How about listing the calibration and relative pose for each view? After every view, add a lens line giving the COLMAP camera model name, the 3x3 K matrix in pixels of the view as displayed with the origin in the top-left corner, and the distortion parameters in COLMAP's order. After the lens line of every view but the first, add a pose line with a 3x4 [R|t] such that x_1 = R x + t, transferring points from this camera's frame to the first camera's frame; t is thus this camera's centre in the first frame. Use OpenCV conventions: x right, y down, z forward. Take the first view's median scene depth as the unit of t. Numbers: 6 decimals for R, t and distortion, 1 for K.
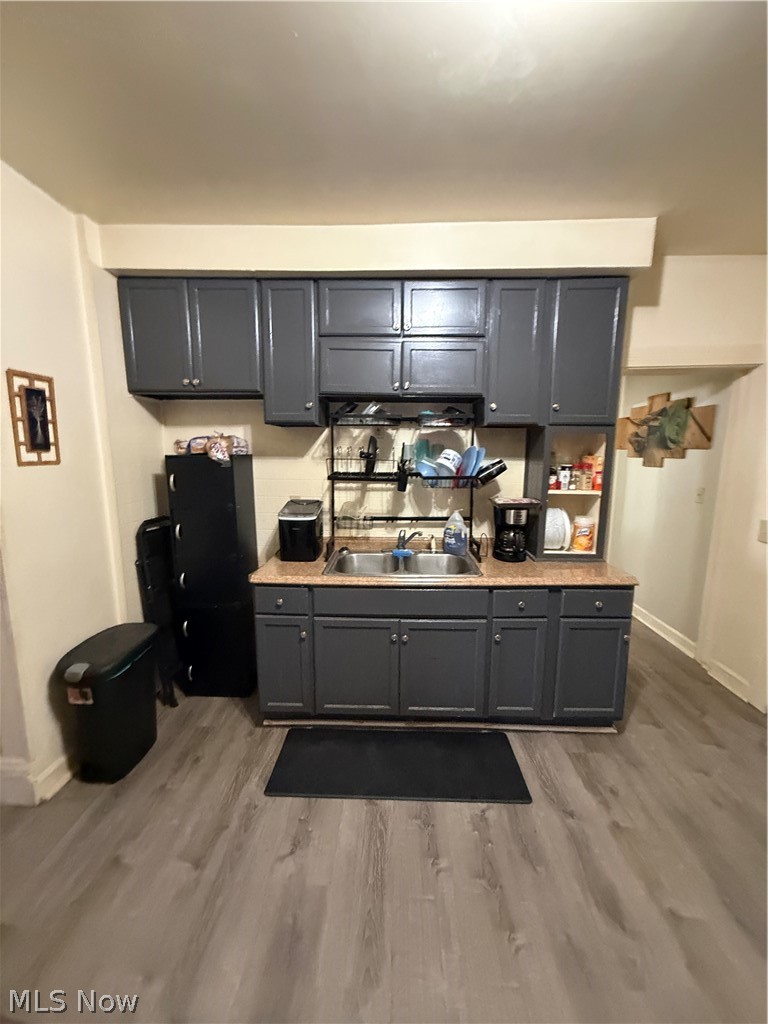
lens RADIAL K [[412.4, 0, 378.9], [0, 412.4, 508.7], [0, 0, 1]] dist [-0.000091, -0.000115]
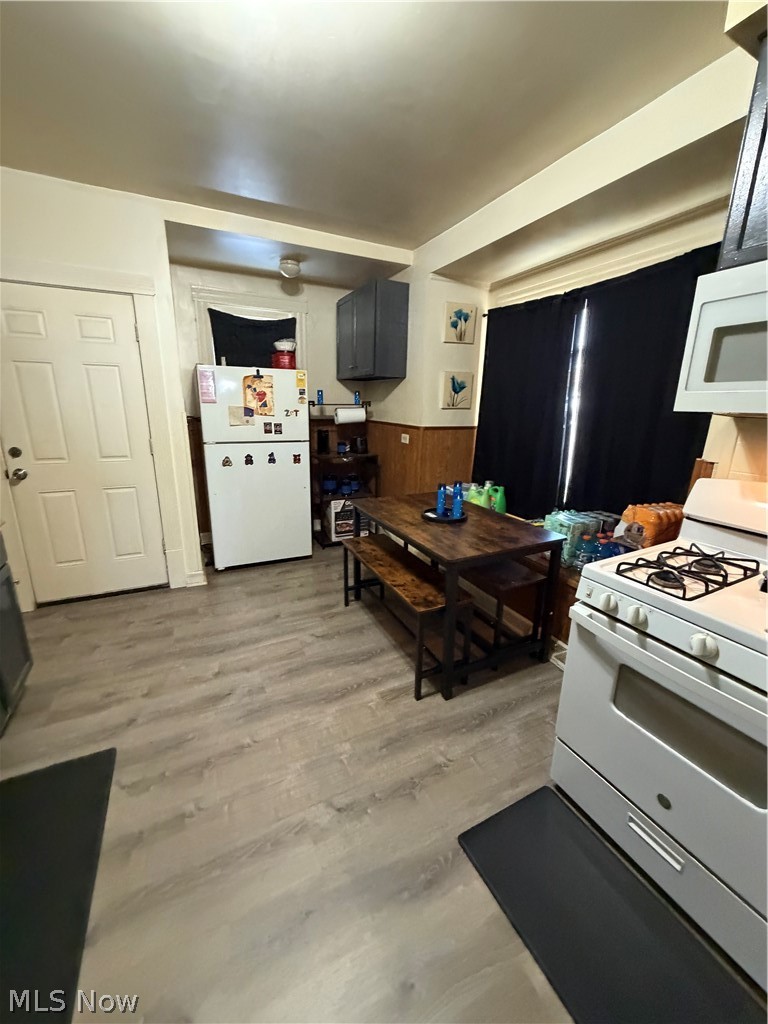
lens RADIAL K [[412.4, 0, 378.1], [0, 412.4, 508.7], [0, 0, 1]] dist [-0.000091, -0.000115]
pose [[-0.467954, -0.248051, 0.848227, -0.662760], [0.105367, 0.937296, 0.332227, -0.094163], [-0.877449, 0.244842, -0.412475, 0.762312]]
